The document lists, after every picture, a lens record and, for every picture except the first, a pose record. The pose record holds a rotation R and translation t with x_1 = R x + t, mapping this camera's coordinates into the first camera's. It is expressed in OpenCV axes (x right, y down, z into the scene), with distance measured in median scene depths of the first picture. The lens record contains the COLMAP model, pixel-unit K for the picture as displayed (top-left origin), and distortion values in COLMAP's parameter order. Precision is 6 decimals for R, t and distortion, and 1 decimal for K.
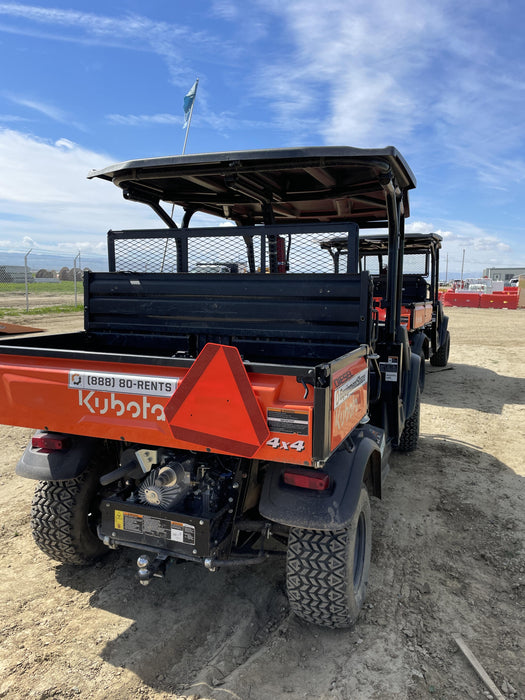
lens RADIAL K [[531.7, 0, 264.8], [0, 531.7, 348.6], [0, 0, 1]] dist [0.093589, -0.122115]
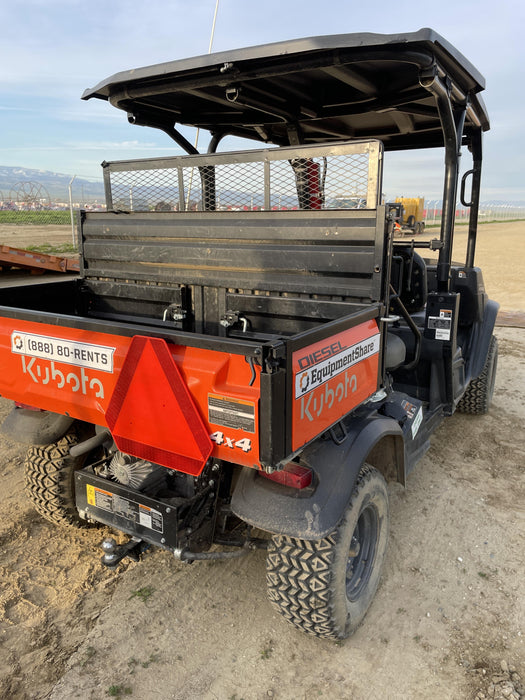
lens RADIAL K [[531.7, 0, 264.8], [0, 531.7, 348.6], [0, 0, 1]] dist [0.093589, -0.122115]
pose [[0.982697, 0.028810, -0.182967, 0.179794], [-0.005968, 0.992241, 0.124188, -0.039747], [0.185125, -0.120947, 0.975244, 0.215366]]
